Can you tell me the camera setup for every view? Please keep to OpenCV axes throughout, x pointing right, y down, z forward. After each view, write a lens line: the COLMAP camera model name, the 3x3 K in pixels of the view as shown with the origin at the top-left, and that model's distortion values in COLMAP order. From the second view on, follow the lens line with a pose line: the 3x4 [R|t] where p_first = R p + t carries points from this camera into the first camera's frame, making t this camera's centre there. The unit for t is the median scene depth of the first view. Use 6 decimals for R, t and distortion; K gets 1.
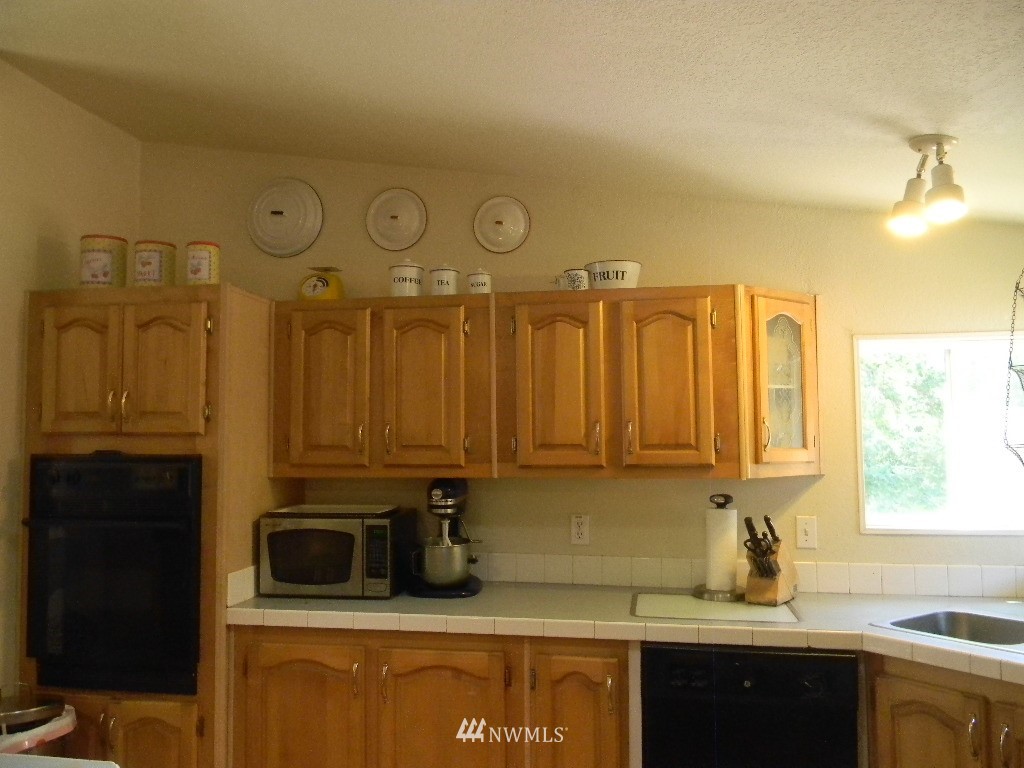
lens RADIAL K [[819.5, 0, 509.9], [0, 819.5, 389.5], [0, 0, 1]] dist [-0.007379, -0.003407]
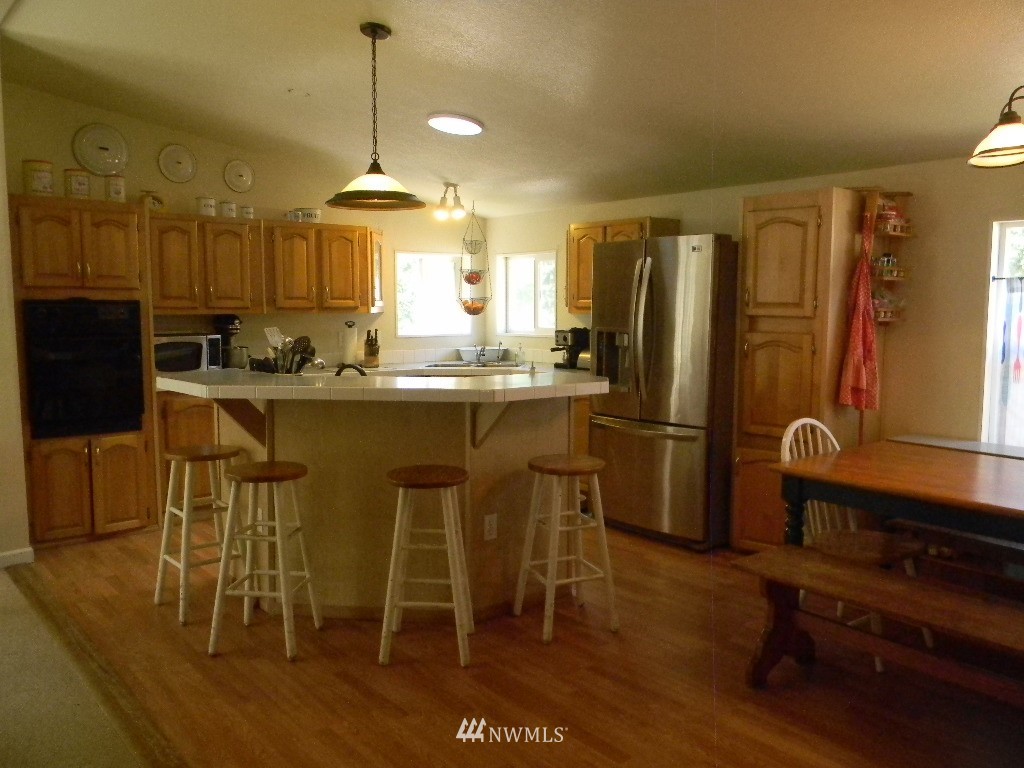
lens RADIAL K [[812.6, 0, 517.9], [0, 812.6, 388.7], [0, 0, 1]] dist [-0.001198, -0.000053]
pose [[0.639735, -0.073702, 0.765054, -1.183282], [-0.045494, 0.990015, 0.133416, -0.004151], [-0.767248, -0.120156, 0.629994, -0.768290]]
